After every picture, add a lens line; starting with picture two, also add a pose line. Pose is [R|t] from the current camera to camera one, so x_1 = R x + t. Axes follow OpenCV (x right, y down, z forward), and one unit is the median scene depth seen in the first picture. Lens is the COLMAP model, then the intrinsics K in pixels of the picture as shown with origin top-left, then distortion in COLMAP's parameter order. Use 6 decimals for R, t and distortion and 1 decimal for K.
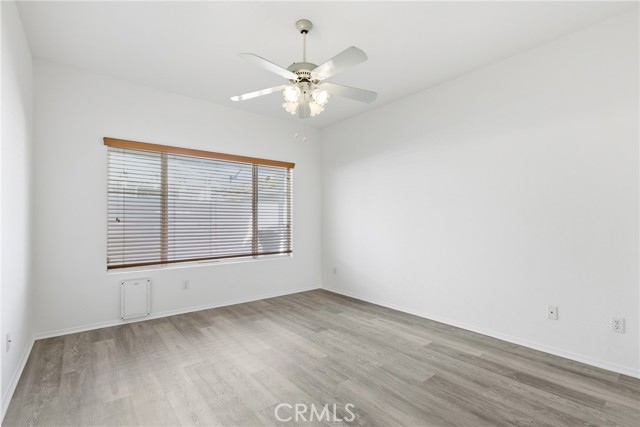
lens RADIAL K [[302.3, 0, 320.5], [0, 302.3, 216.1], [0, 0, 1]] dist [-0.005949, -0.001438]
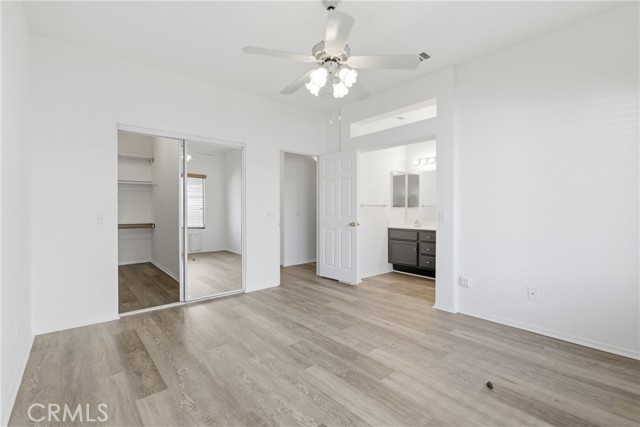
lens RADIAL K [[302.3, 0, 318.7], [0, 302.3, 212.6], [0, 0, 1]] dist [-0.005949, -0.001438]
pose [[-0.999595, 0.000245, -0.028449, 0.012662], [0.000312, 0.999997, -0.002353, 0.031864], [0.028448, -0.002361, -0.999592, 1.983735]]
